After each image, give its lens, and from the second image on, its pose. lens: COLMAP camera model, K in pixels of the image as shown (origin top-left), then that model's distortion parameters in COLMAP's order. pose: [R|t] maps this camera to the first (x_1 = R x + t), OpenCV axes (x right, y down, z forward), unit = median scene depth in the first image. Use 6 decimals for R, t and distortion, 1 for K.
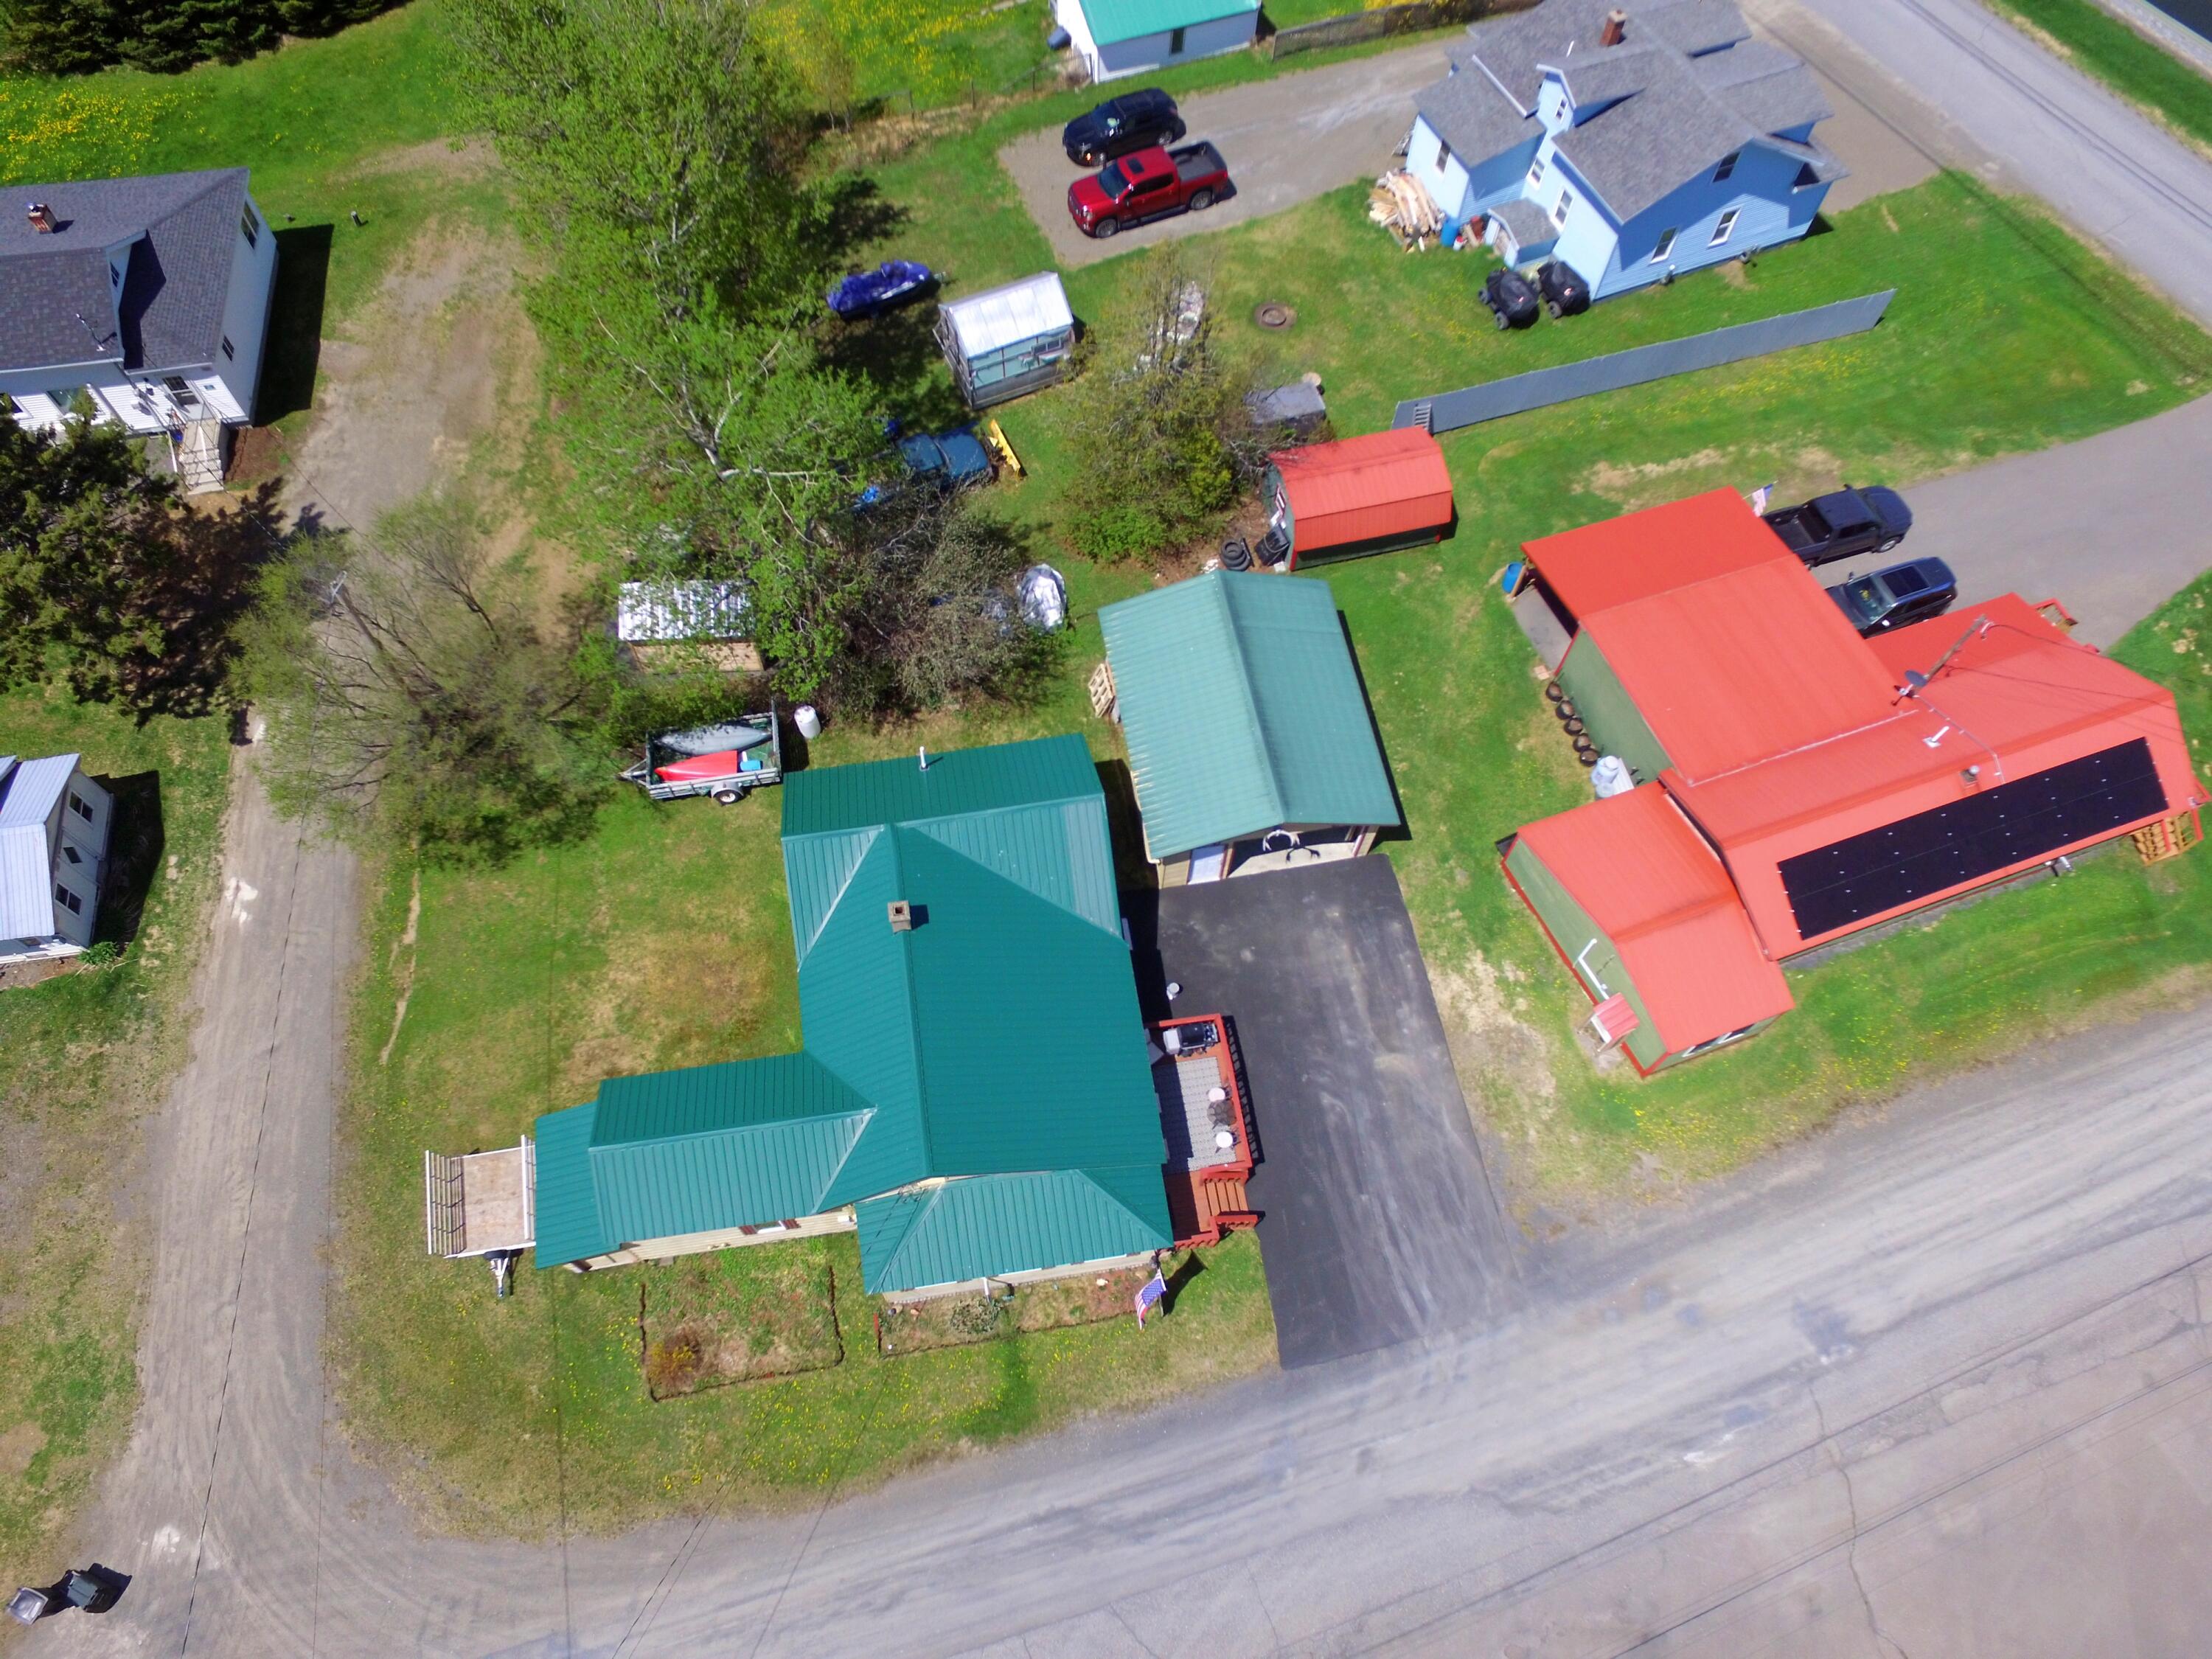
lens RADIAL K [[1475.3, 0, 1081.7], [0, 1475.3, 870.8], [0, 0, 1]] dist [-0.123672, 0.087505]
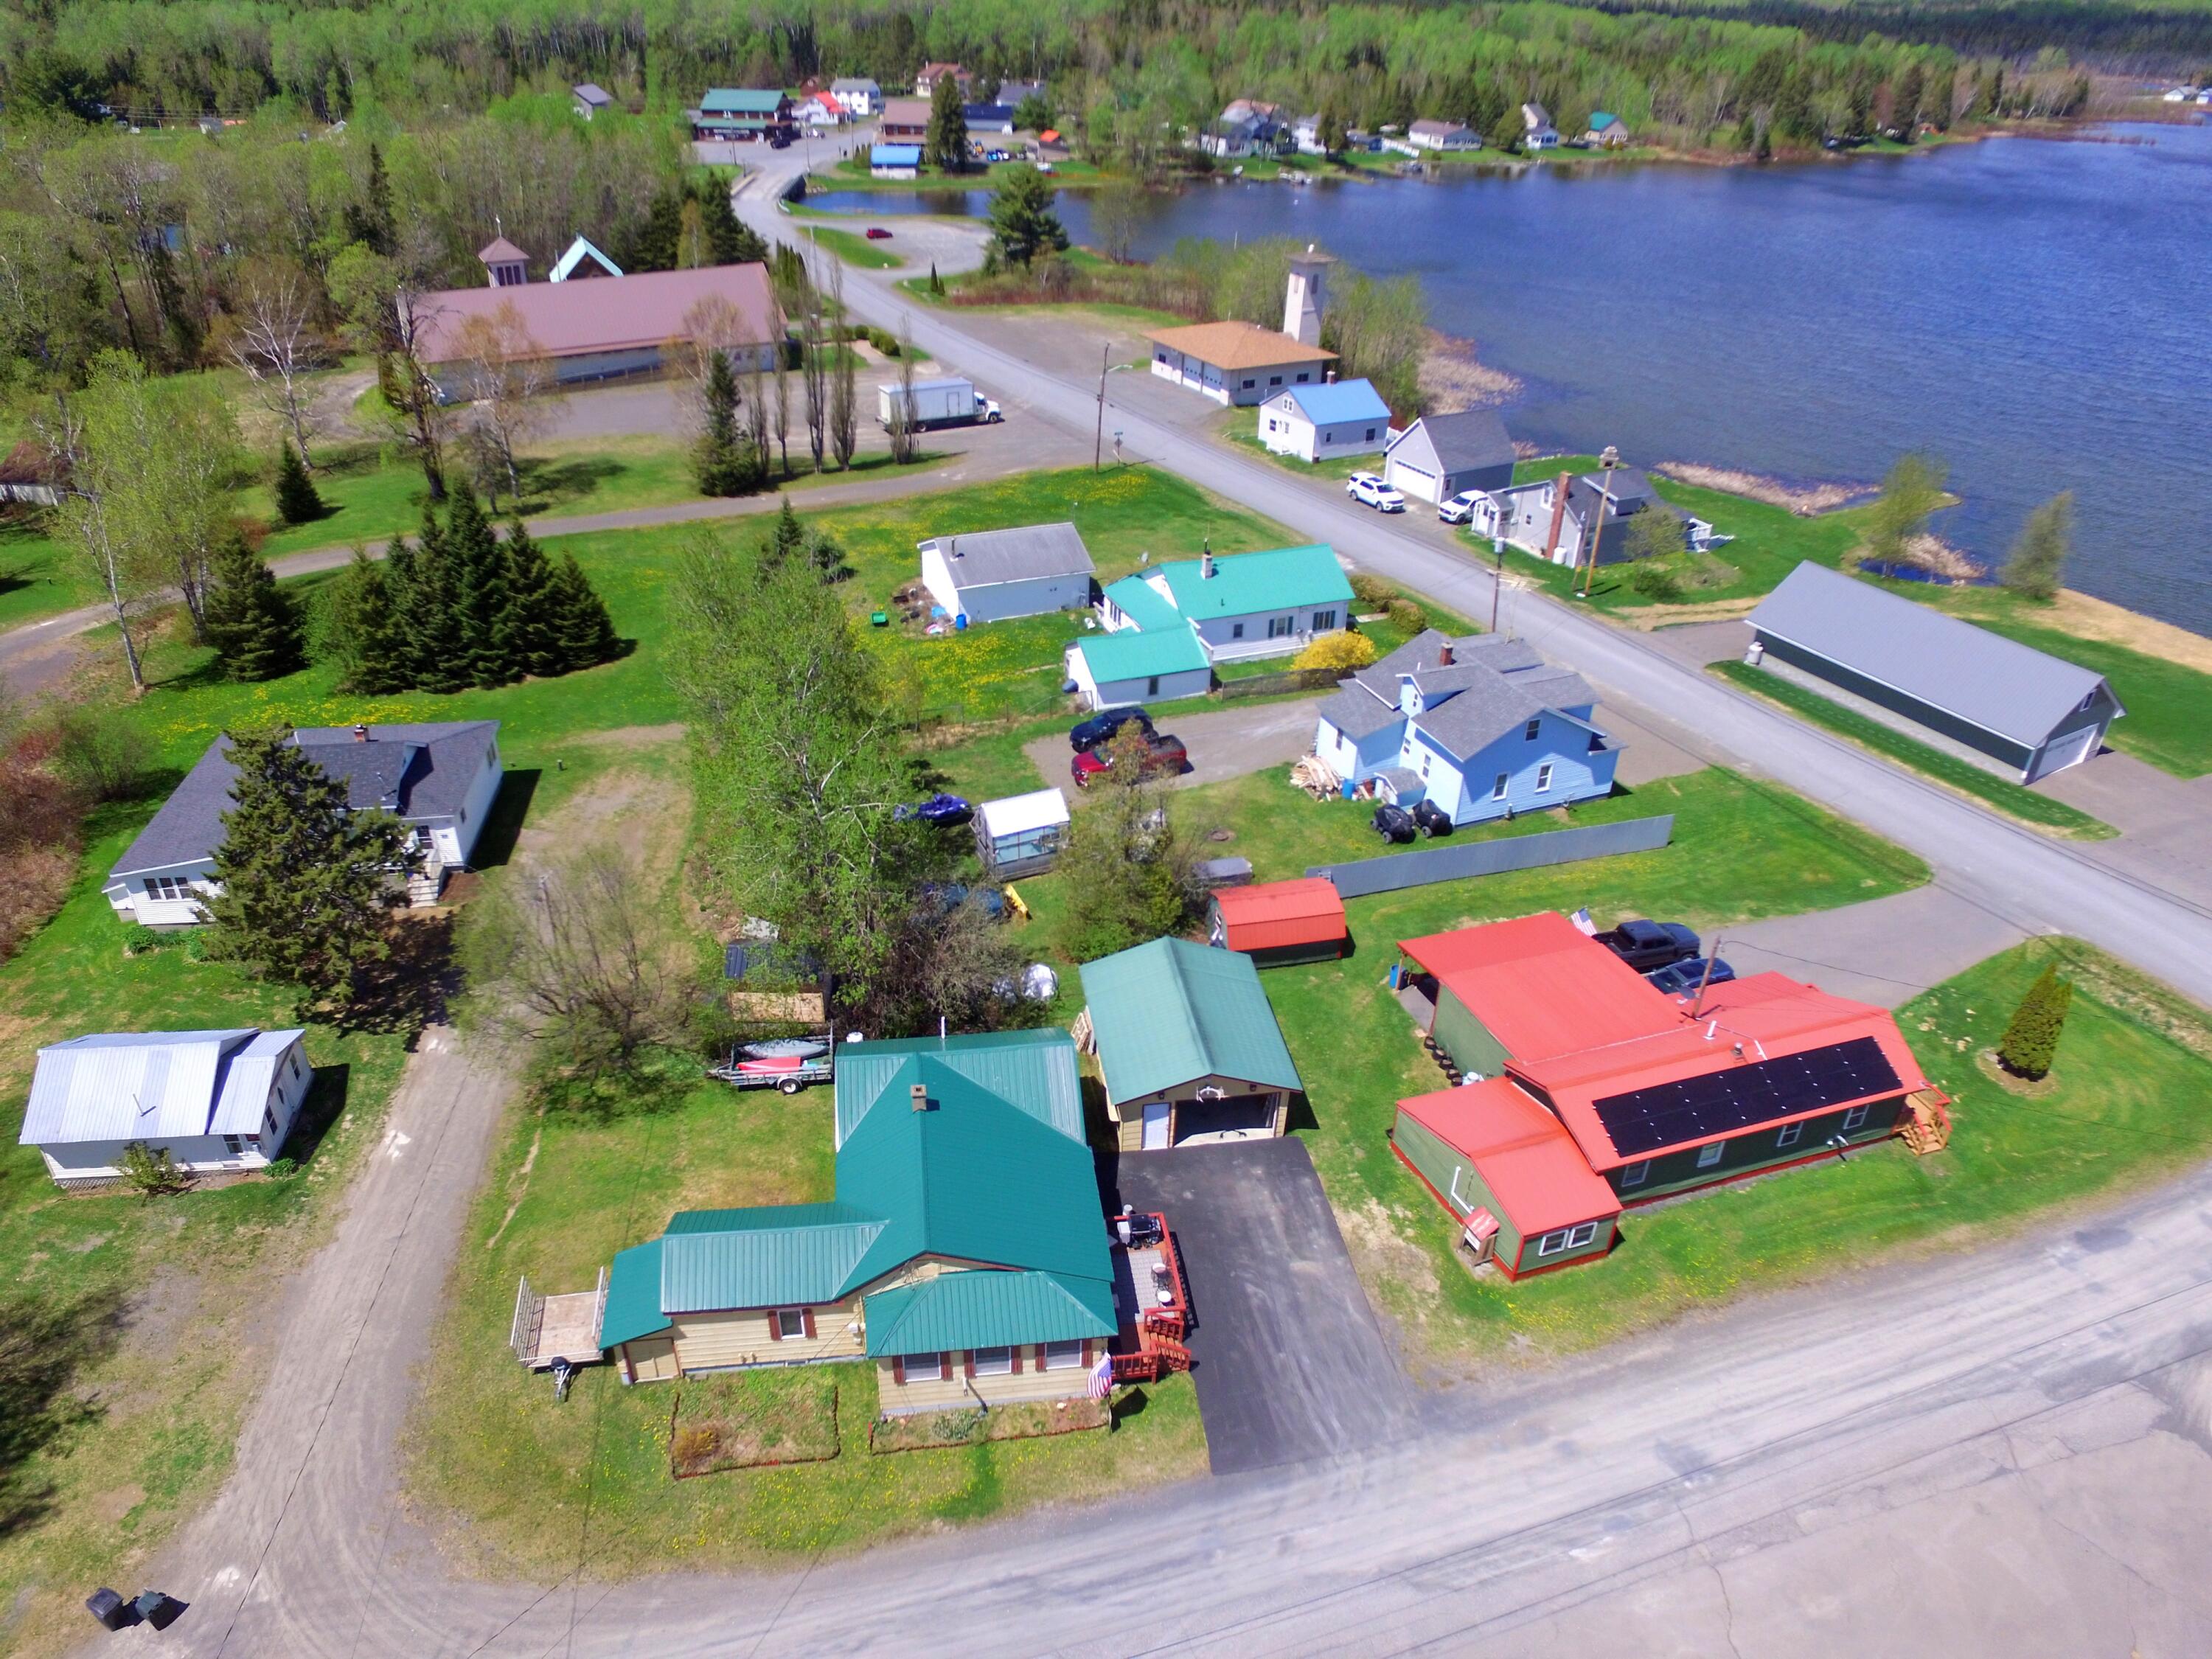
lens RADIAL K [[1475.3, 0, 1081.7], [0, 1475.3, 870.8], [0, 0, 1]] dist [-0.123672, 0.087505]
pose [[0.999610, 0.018673, -0.020754, 0.042836], [-0.026711, 0.855929, -0.516403, 0.476111], [0.008122, 0.516756, 0.856094, -0.220876]]
